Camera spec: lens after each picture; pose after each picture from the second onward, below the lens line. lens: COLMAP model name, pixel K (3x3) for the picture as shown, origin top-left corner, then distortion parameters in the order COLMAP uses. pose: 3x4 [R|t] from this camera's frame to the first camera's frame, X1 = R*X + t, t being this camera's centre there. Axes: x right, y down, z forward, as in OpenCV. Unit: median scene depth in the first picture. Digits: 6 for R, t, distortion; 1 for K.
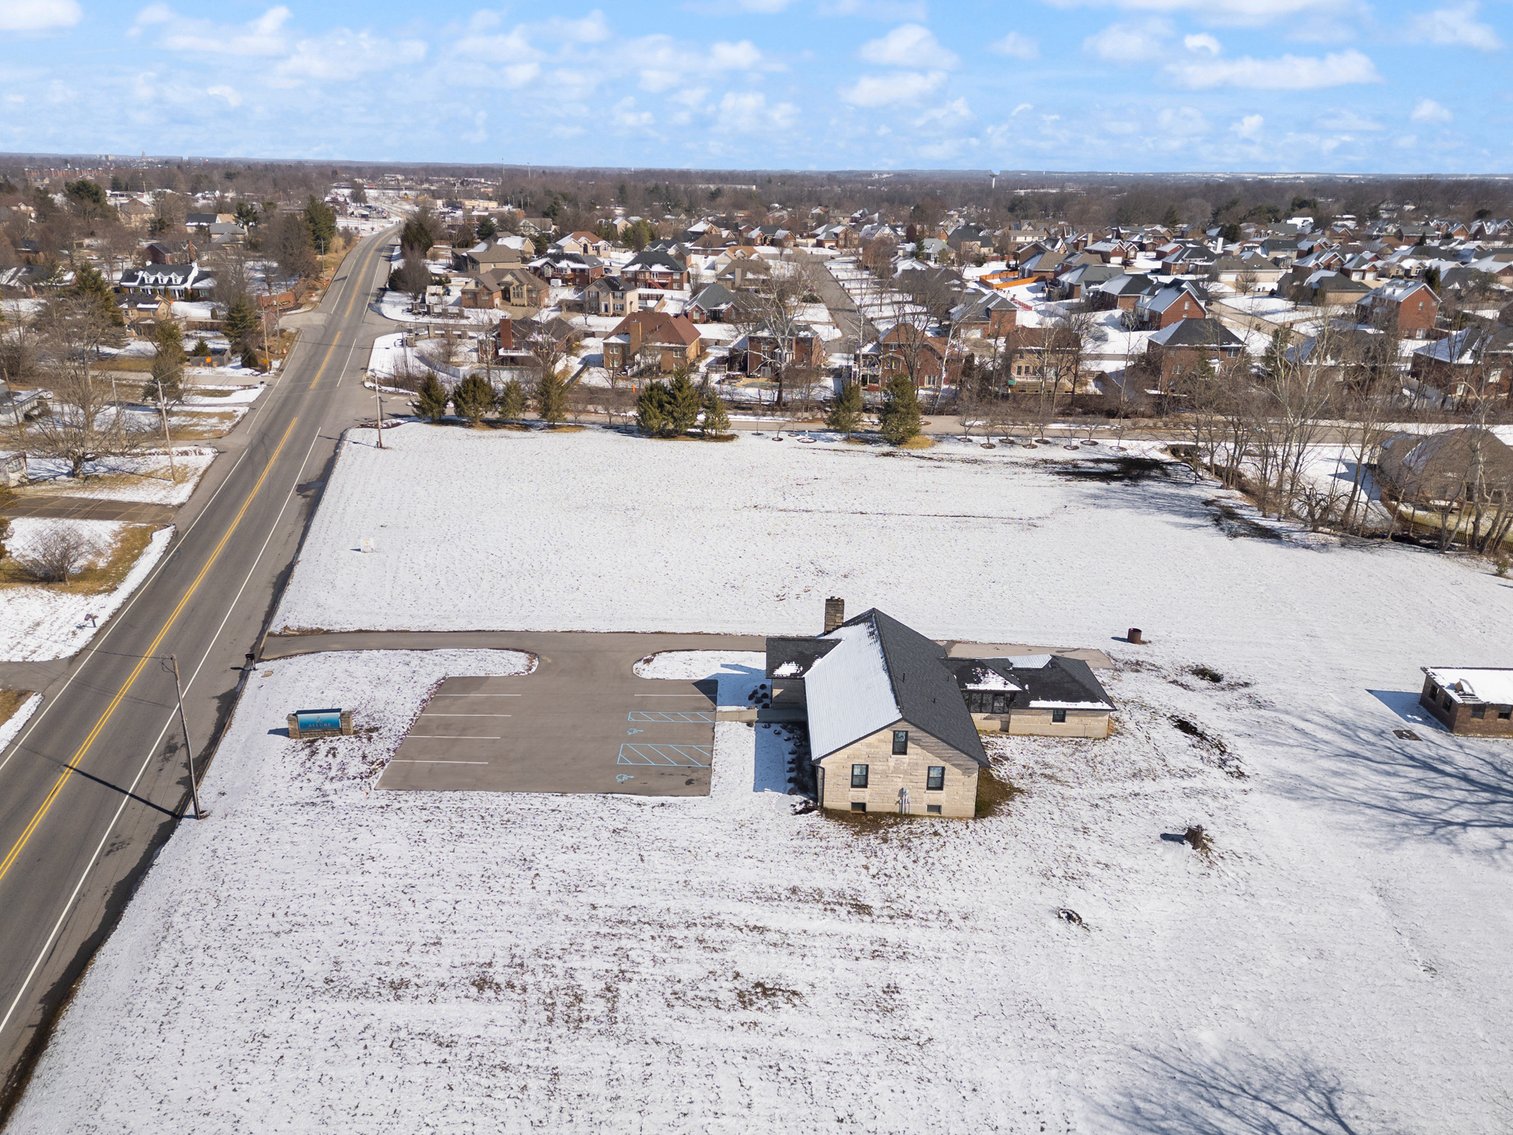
lens RADIAL K [[1082.0, 0, 750.4], [0, 1082.0, 588.2], [0, 0, 1]] dist [0.065796, -0.054610]
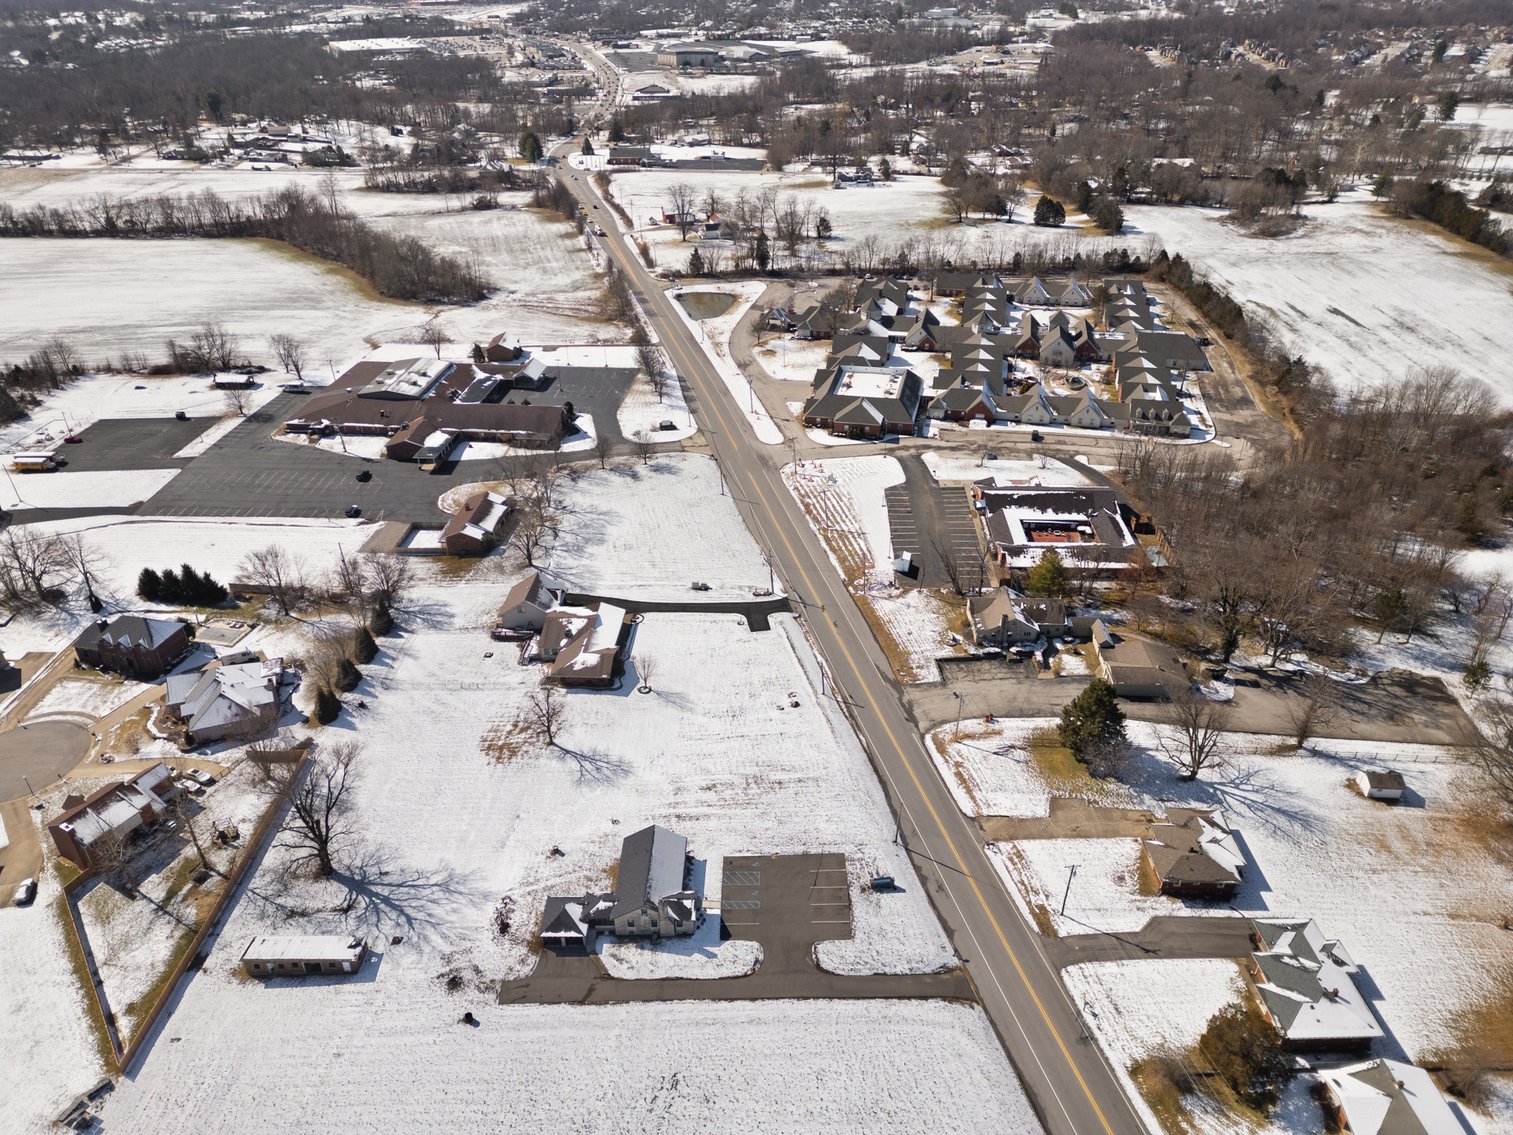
lens RADIAL K [[1052.4, 0, 750.4], [0, 1052.4, 566.1], [0, 0, 1]] dist [0.079683, -0.063206]
pose [[-0.999945, -0.008266, 0.006478, -0.128680], [-0.000123, 0.626056, 0.779778, -2.583632], [-0.010501, 0.779734, -0.626022, 2.302373]]
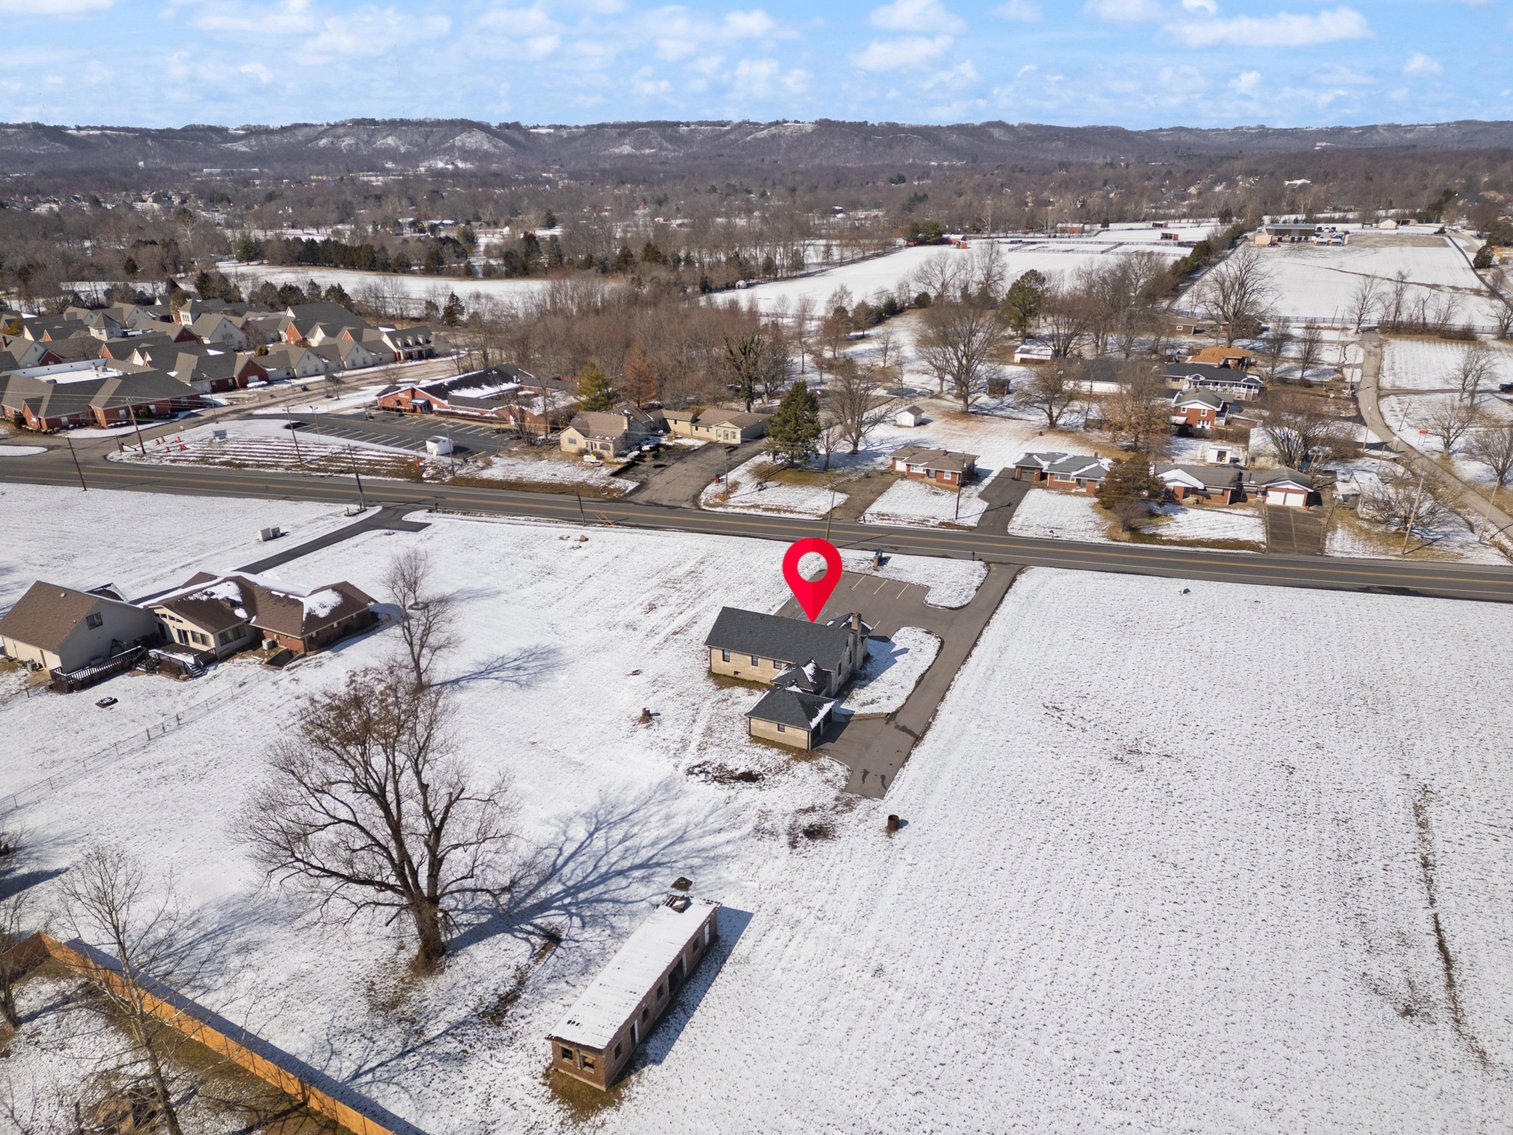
lens RADIAL K [[1046.2, 0, 750.8], [0, 1046.2, 570.0], [0, 0, 1]] dist [0.100336, -0.097136]
pose [[-0.428148, 0.316274, -0.846558, 1.928011], [-0.321041, 0.822426, 0.469626, -0.969732], [0.844762, 0.472849, -0.250583, 1.595181]]
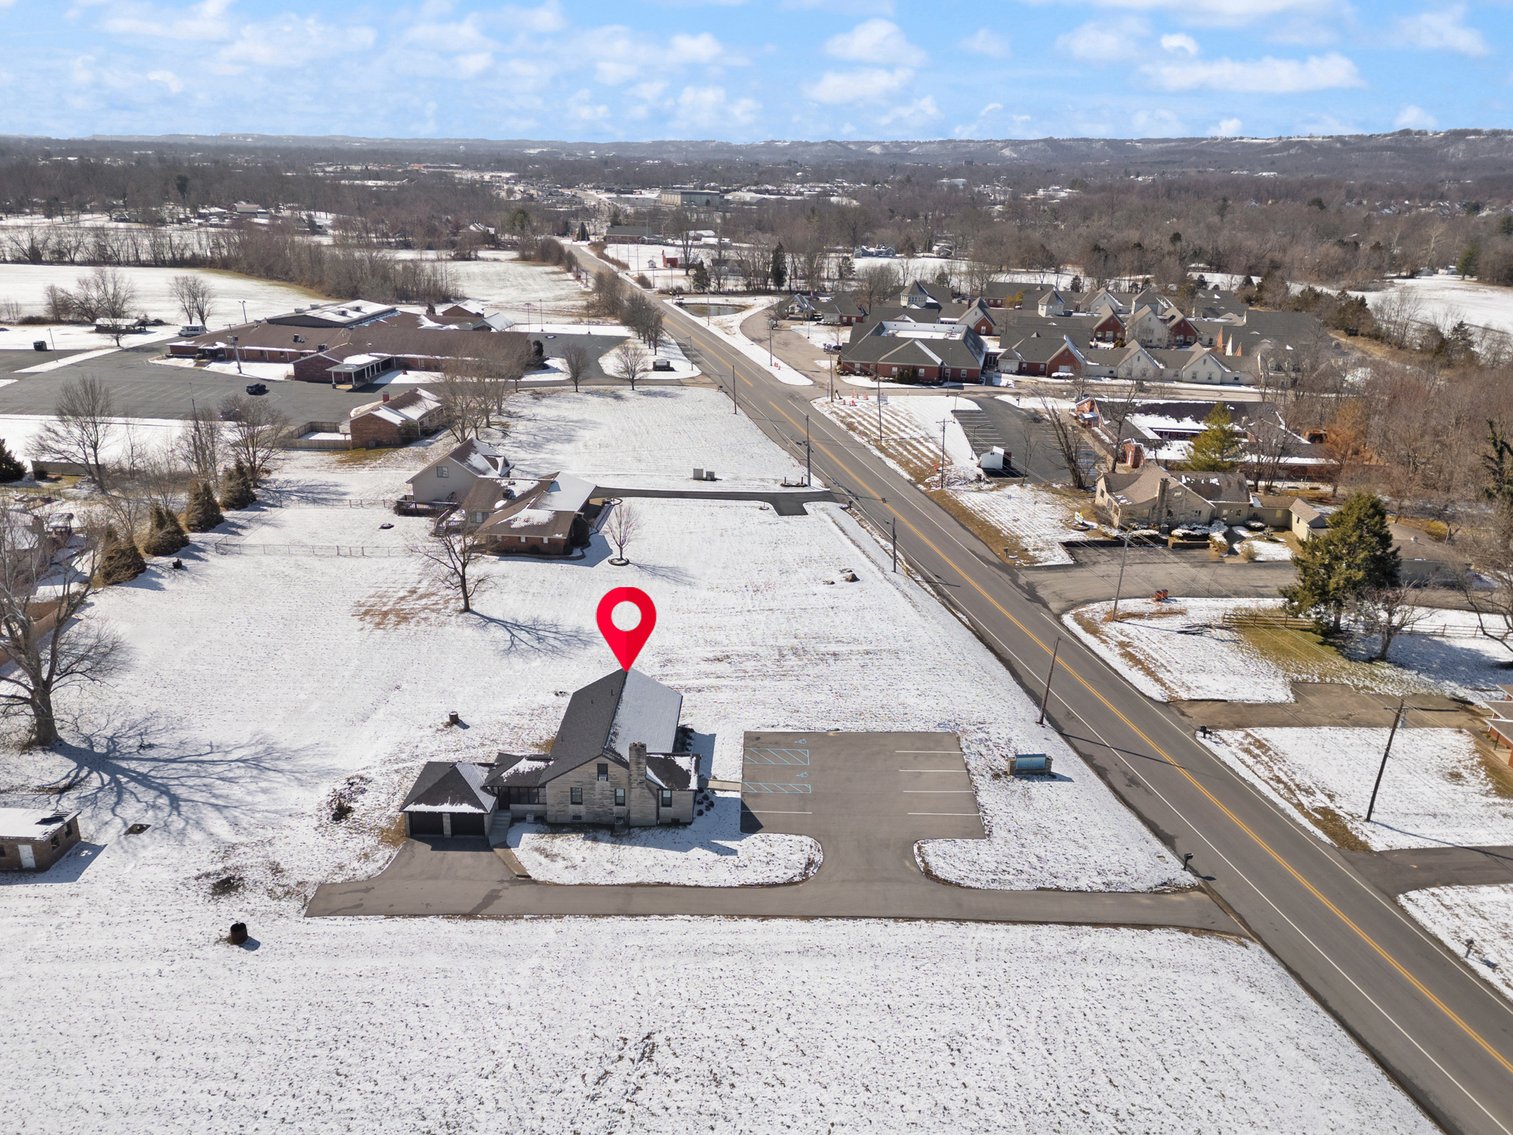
lens RADIAL K [[1129.9, 0, 749.9], [0, 1129.9, 568.6], [0, 0, 1]] dist [0.074036, -0.061602]
pose [[-0.999159, -0.041004, -0.000076, -0.039635], [-0.031046, 0.755305, 0.654637, -1.168363], [-0.026785, 0.654089, -0.755943, 2.287095]]
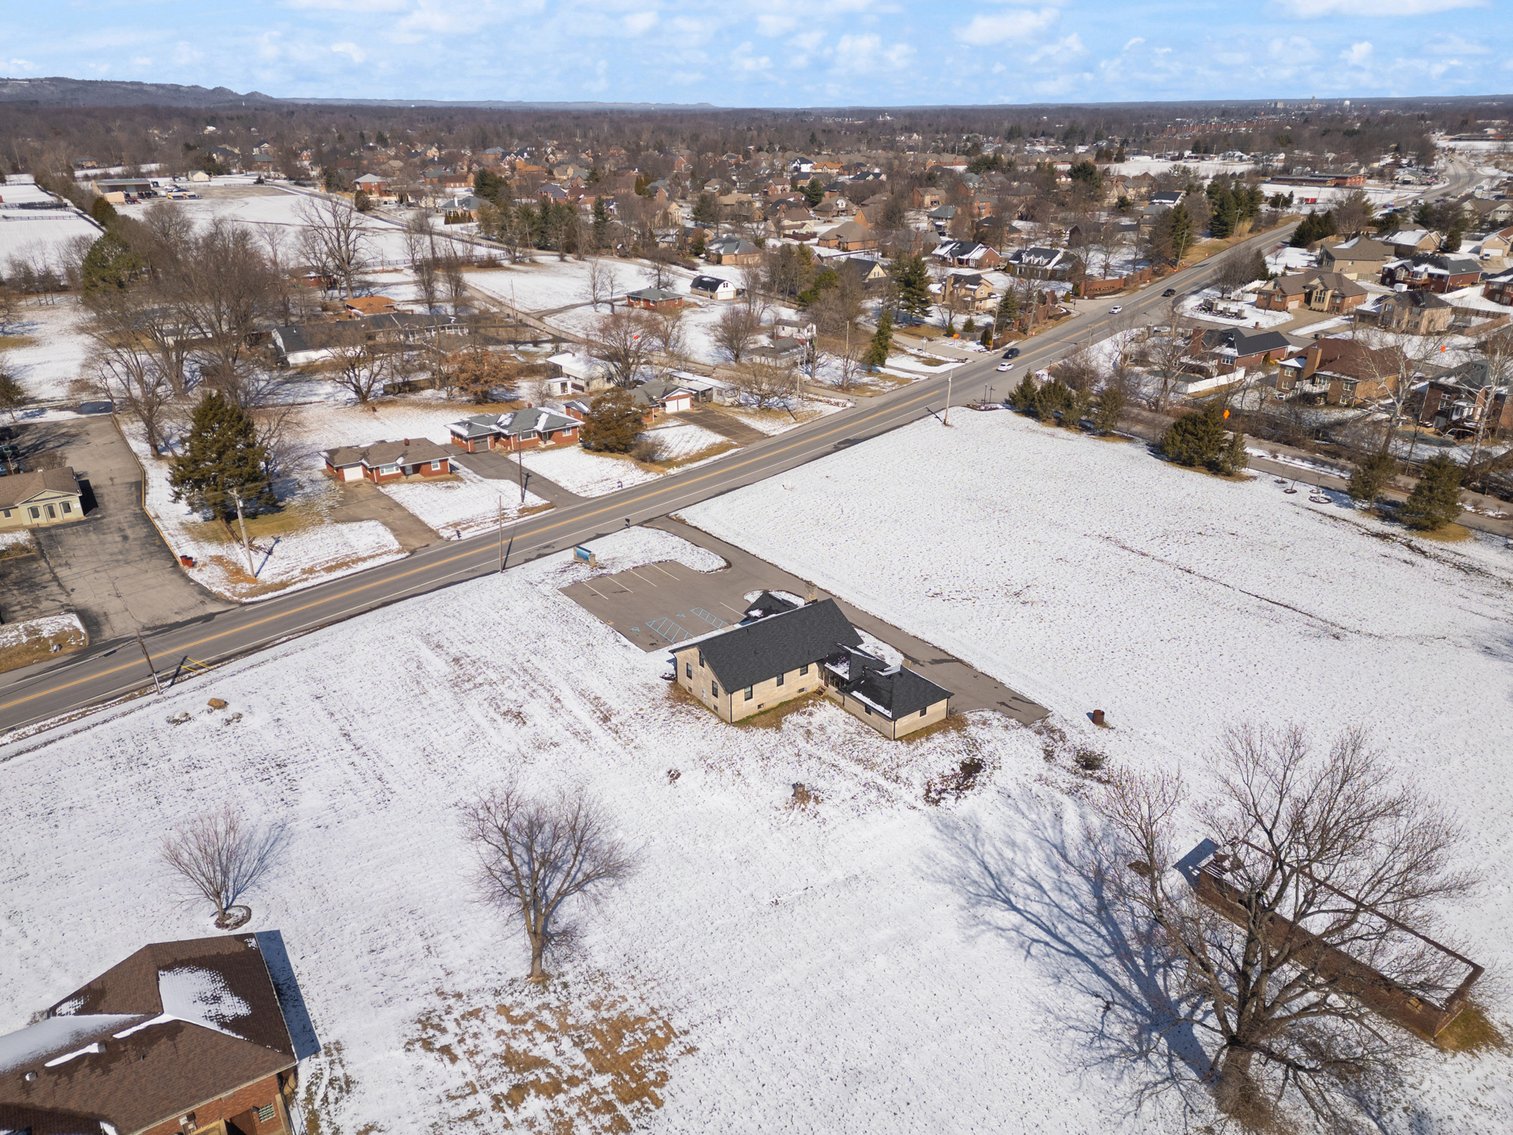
lens RADIAL K [[1068.7, 0, 748.5], [0, 1068.7, 571.1], [0, 0, 1]] dist [0.094614, -0.080003]
pose [[0.600519, 0.297580, -0.742175, 1.425627], [-0.271565, 0.948903, 0.160736, -0.279662], [0.752084, 0.105024, 0.650646, -0.015813]]
